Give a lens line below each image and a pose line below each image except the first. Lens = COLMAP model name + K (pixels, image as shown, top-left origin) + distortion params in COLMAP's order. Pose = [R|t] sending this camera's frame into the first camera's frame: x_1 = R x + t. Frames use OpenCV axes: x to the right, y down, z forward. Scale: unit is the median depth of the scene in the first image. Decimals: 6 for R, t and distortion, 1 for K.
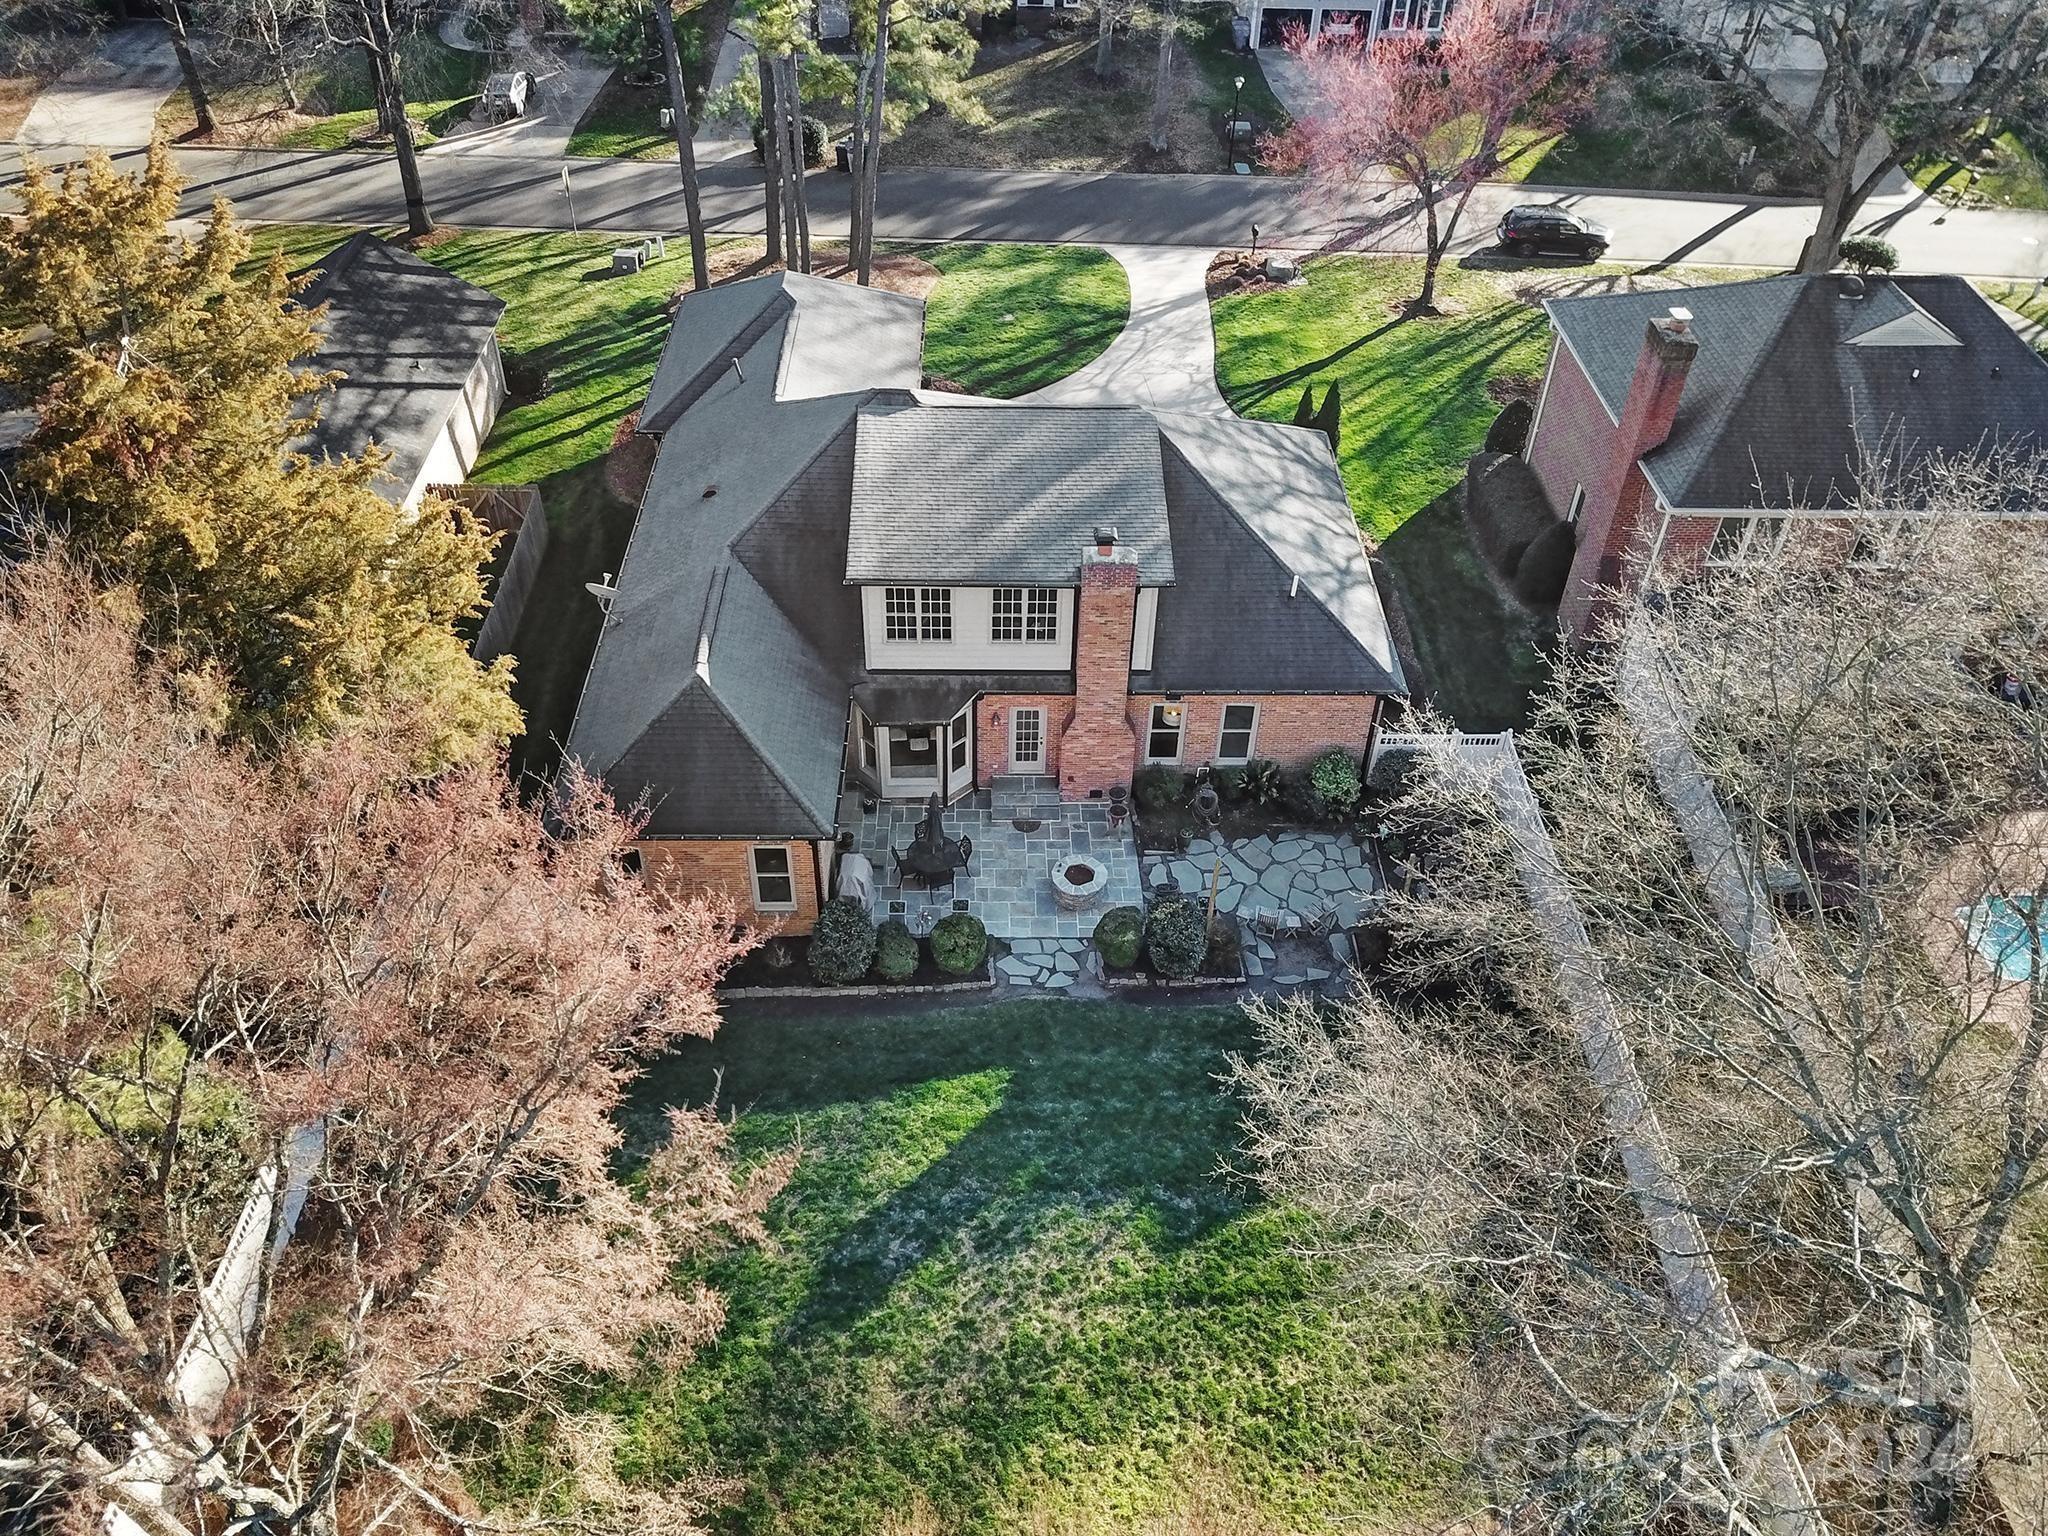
lens RADIAL K [[1541.1, 0, 1024.0], [0, 1541.1, 768.0], [0, 0, 1]] dist [0.037793, -0.001029]
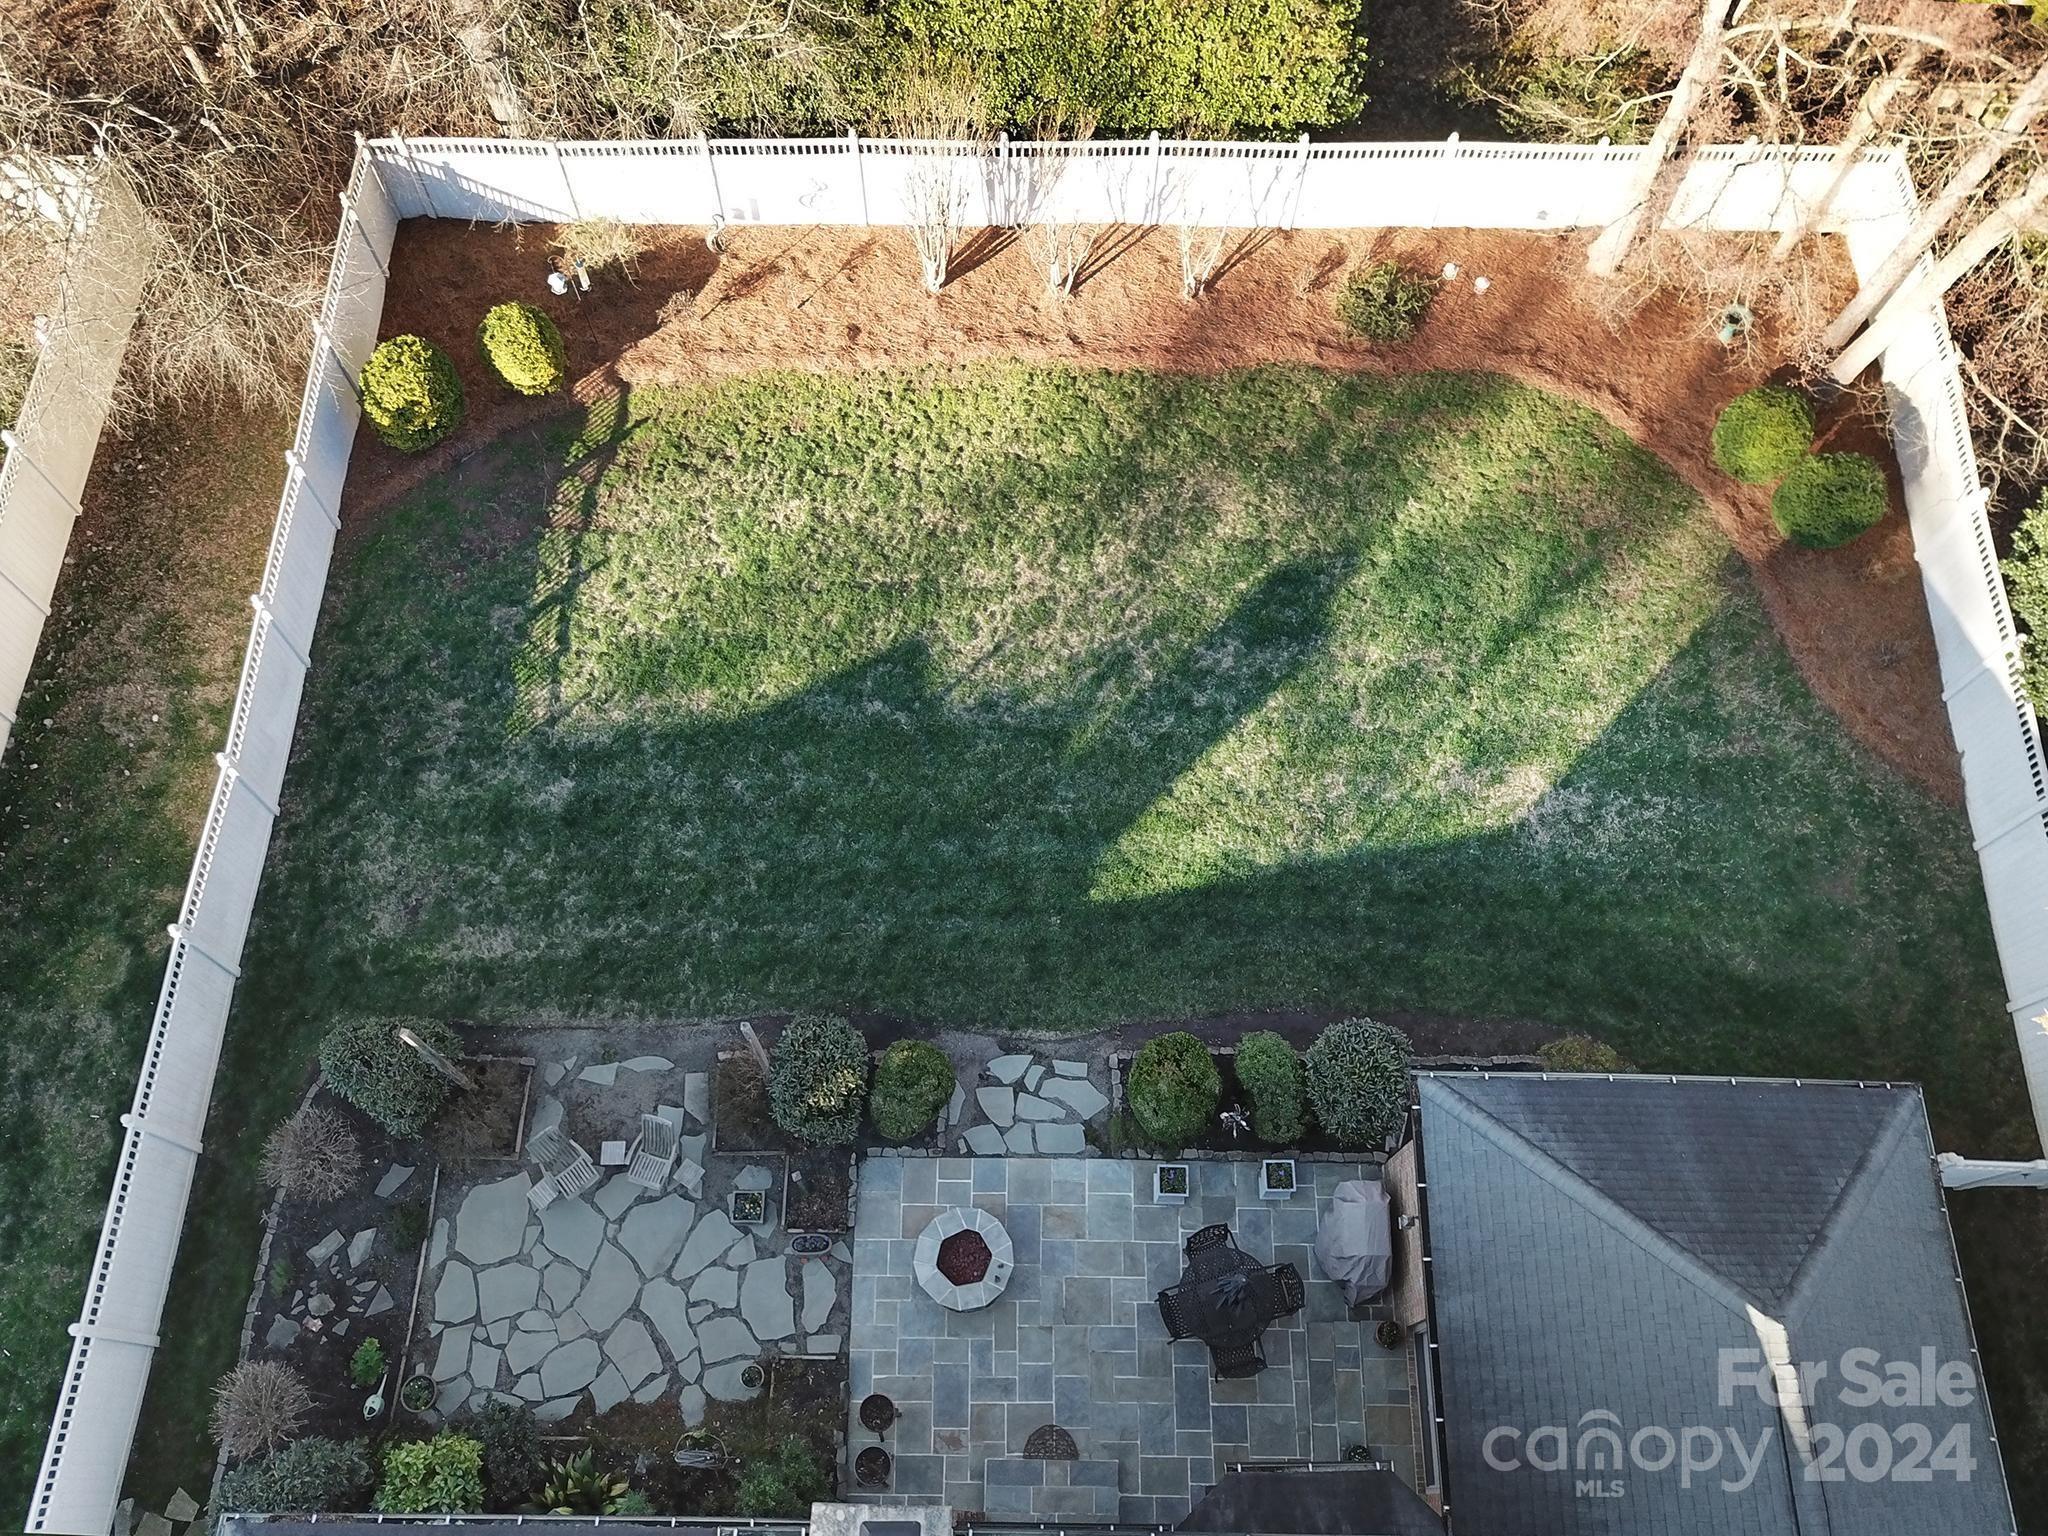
lens RADIAL K [[1628.8, 0, 1024.0], [0, 1628.8, 768.0], [0, 0, 1]] dist [0.010028, -0.004893]
pose [[-0.998682, -0.047800, -0.018680, 0.039565], [-0.003734, -0.295345, 0.955384, -0.523343], [-0.051184, 0.954194, 0.294777, 0.756370]]
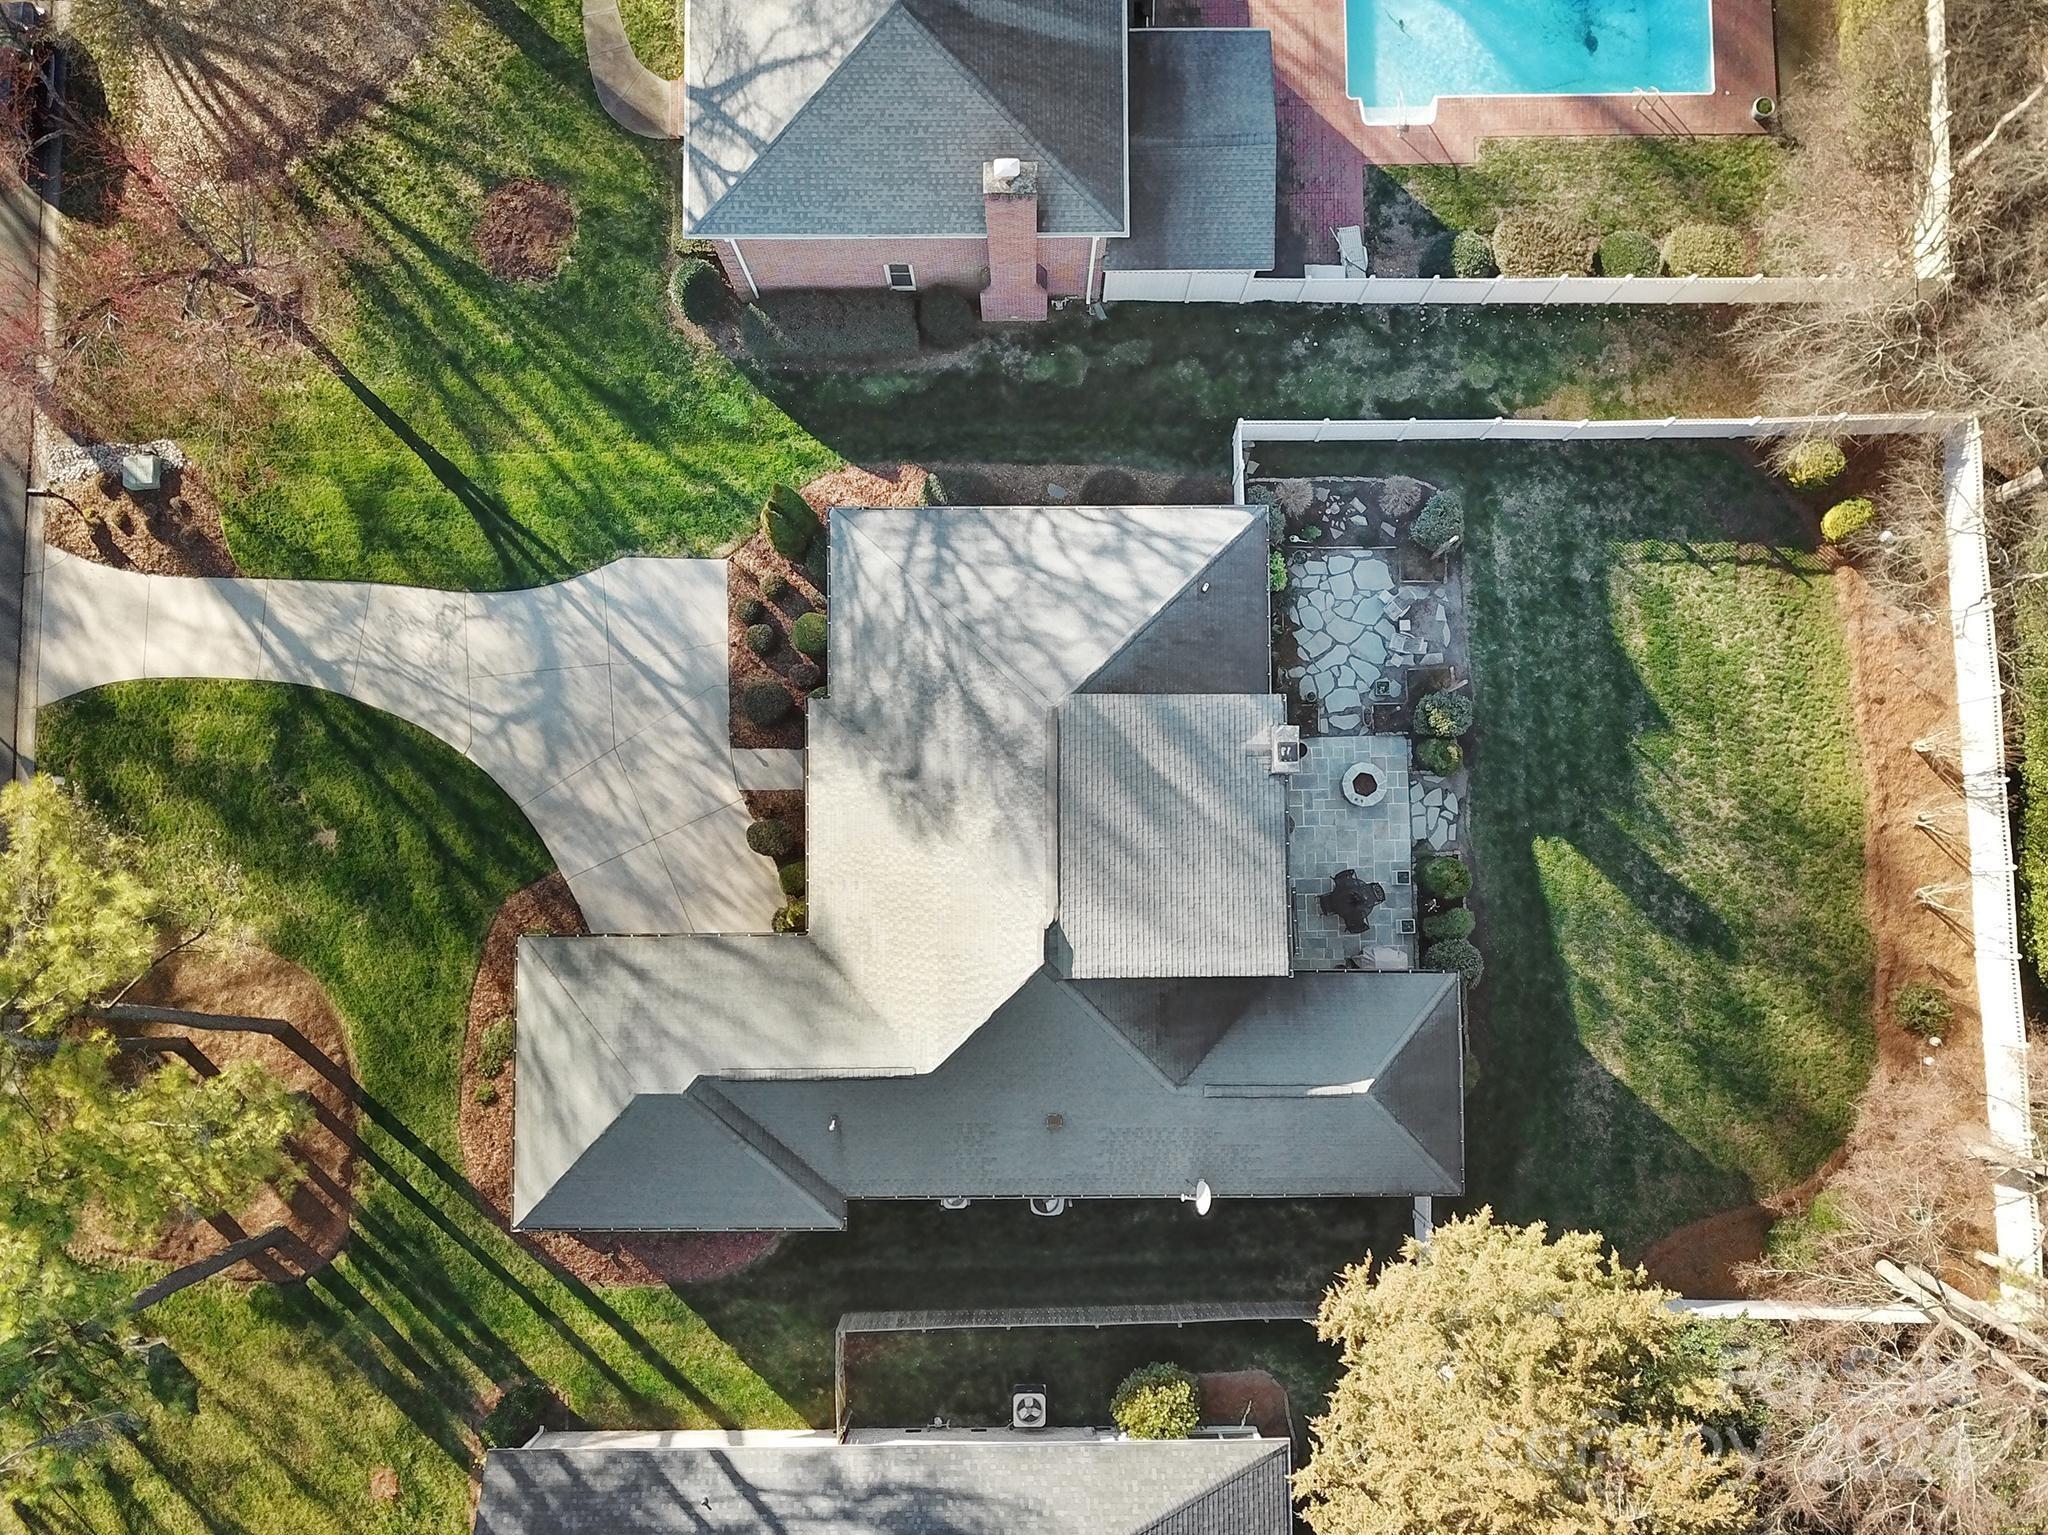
lens RADIAL K [[1546.5, 0, 1025.0], [0, 1546.5, 799.9], [0, 0, 1]] dist [0.009250, -0.001441]
pose [[0.012181, -0.999122, 0.040095, -0.036669], [0.677060, 0.037749, 0.734959, -1.239668], [-0.735827, 0.018194, 0.676925, 0.393405]]
